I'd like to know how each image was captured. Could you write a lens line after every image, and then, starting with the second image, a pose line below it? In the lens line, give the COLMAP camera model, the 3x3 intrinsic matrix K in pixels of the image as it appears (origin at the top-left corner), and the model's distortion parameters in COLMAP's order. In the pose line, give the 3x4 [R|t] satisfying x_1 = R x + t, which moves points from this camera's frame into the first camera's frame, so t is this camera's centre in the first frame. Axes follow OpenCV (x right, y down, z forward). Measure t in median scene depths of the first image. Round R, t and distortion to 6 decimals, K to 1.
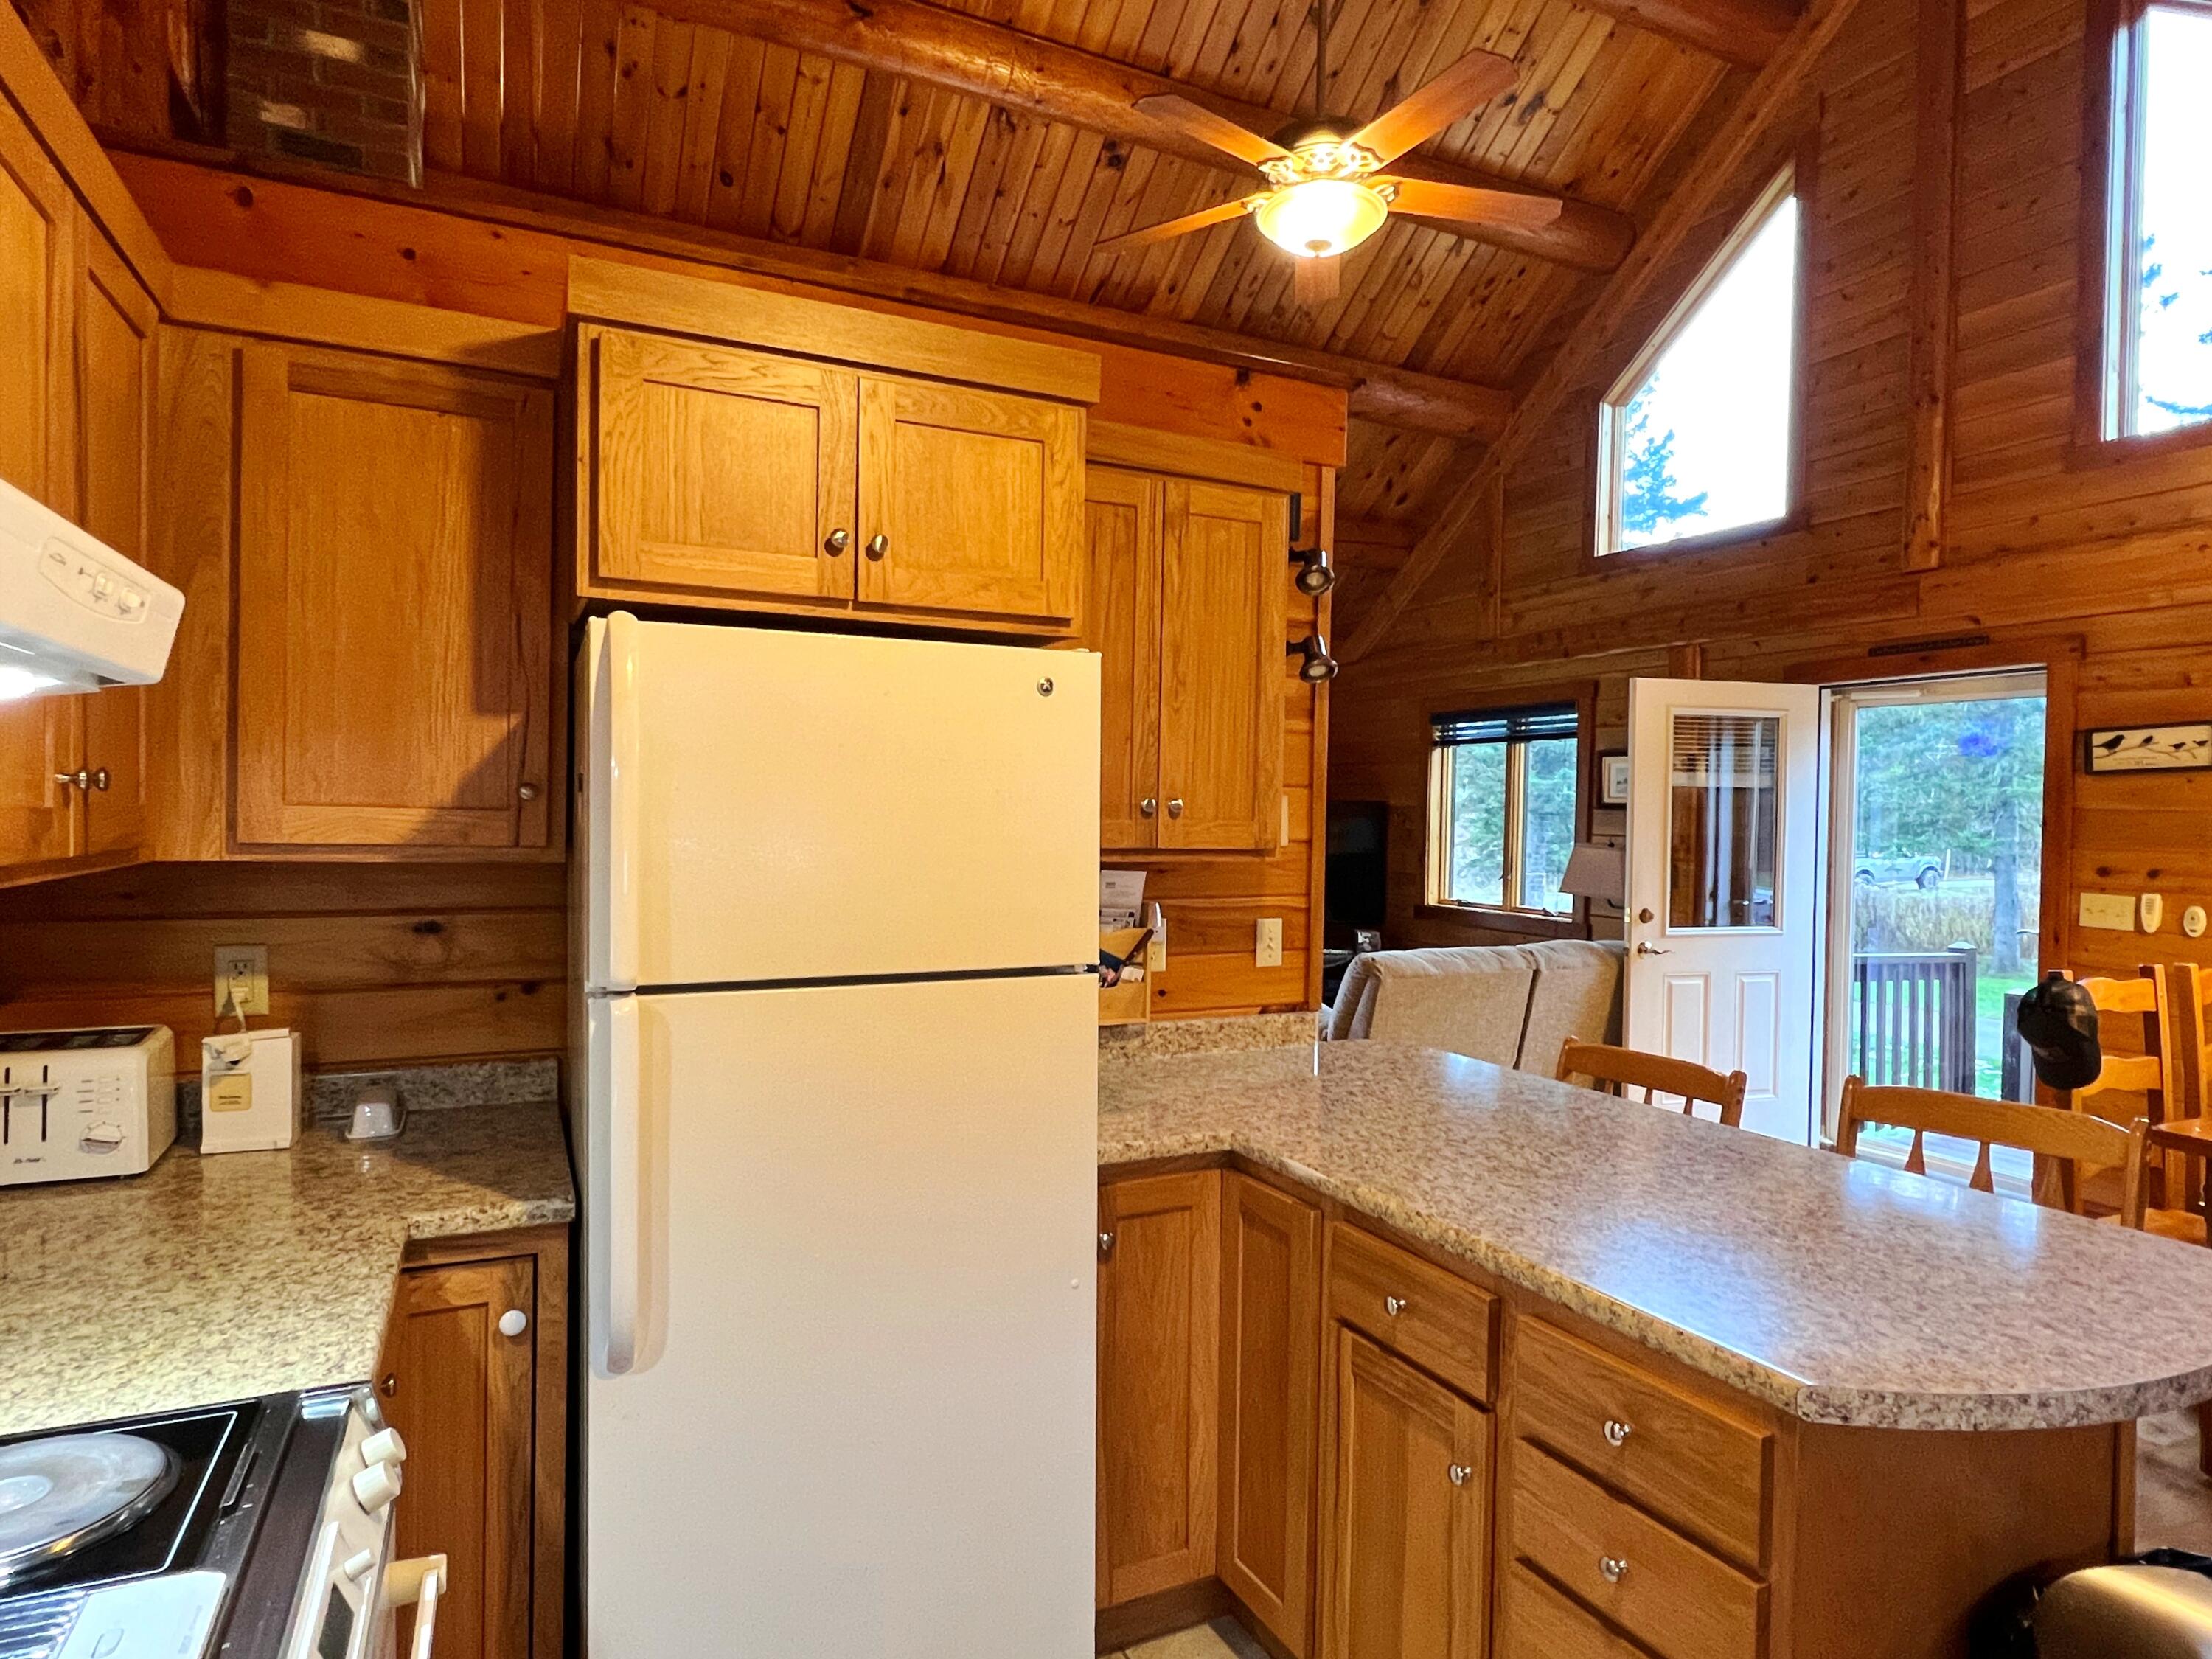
lens RADIAL K [[1256.1, 0, 1107.0], [0, 1256.1, 841.0], [0, 0, 1]] dist [-0.004153, -0.002742]
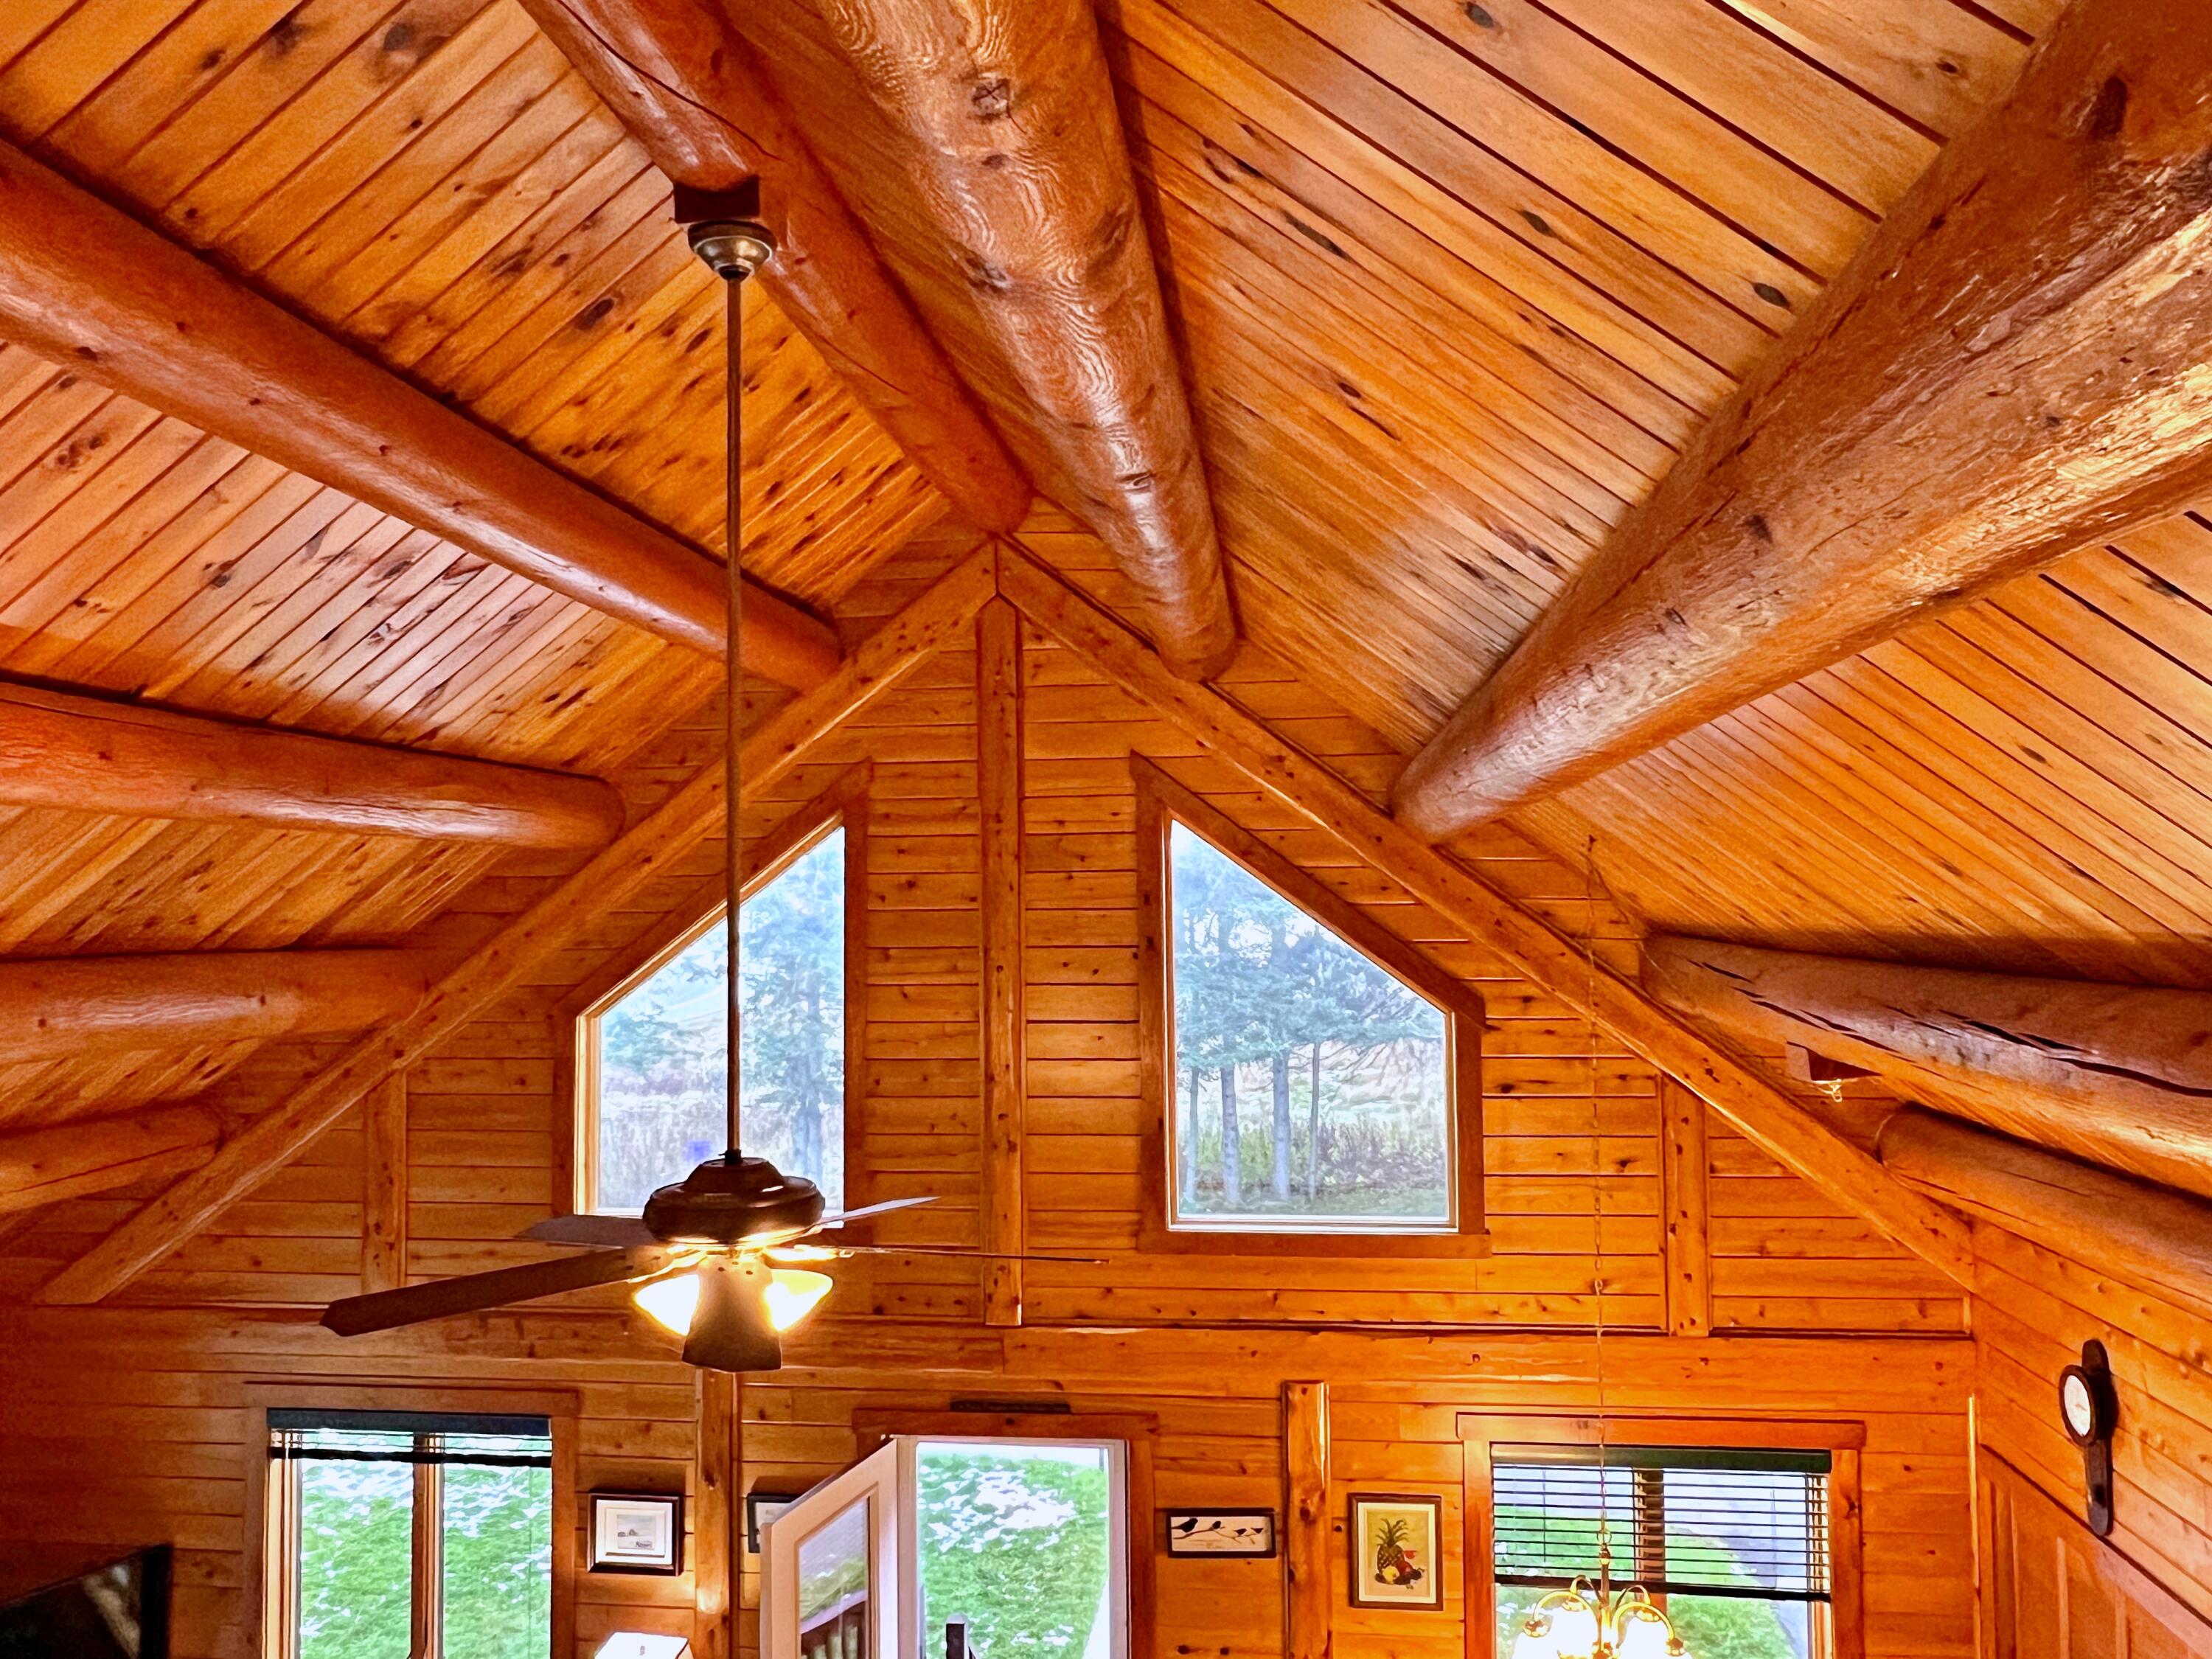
lens RADIAL K [[1645.5, 0, 1088.9], [0, 1645.5, 825.0], [0, 0, 1]] dist [0.006423, -0.010558]
pose [[0.532267, 0.013810, 0.846464, -0.374942], [0.036732, 0.998549, -0.039389, -0.551623], [-0.845779, 0.052058, 0.530987, 0.275928]]
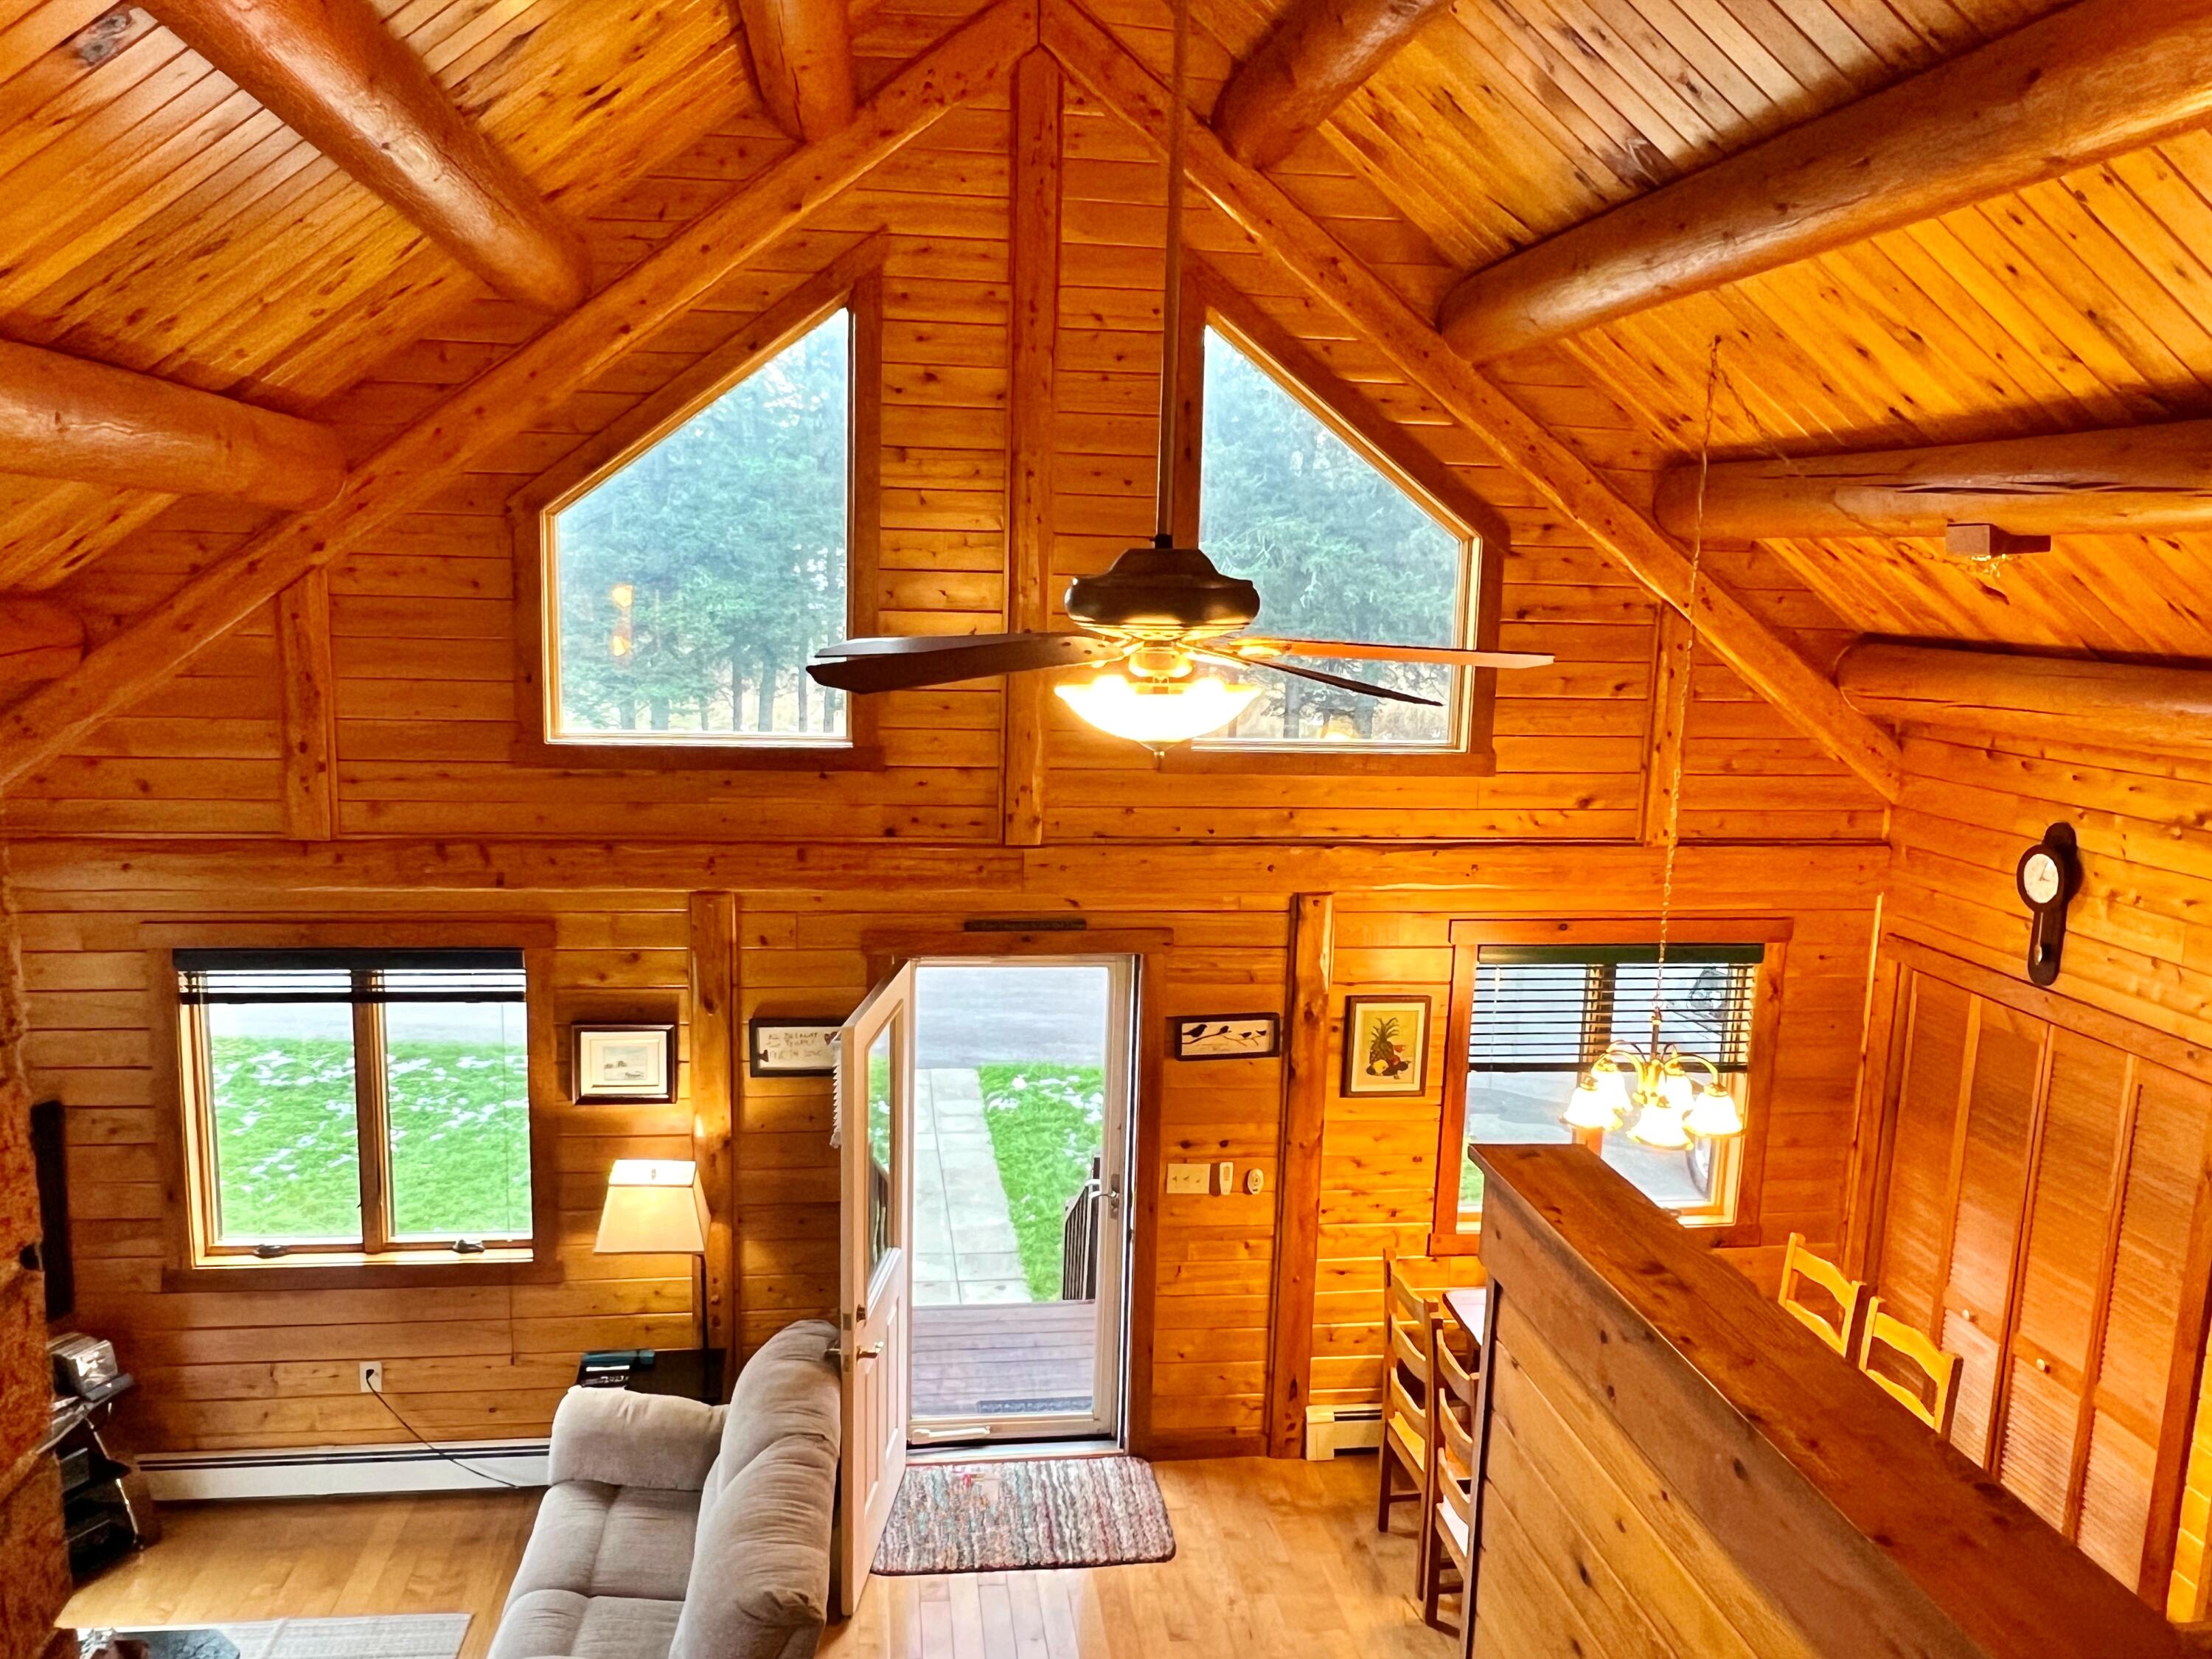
lens RADIAL K [[1645.5, 0, 1083.2], [0, 1645.5, 824.6], [0, 0, 1]] dist [0.006423, -0.010558]
pose [[0.308407, -0.163490, 0.937100, -0.476283], [-0.003670, 0.984908, 0.173038, -0.449512], [-0.951247, -0.056806, 0.303153, 0.605079]]
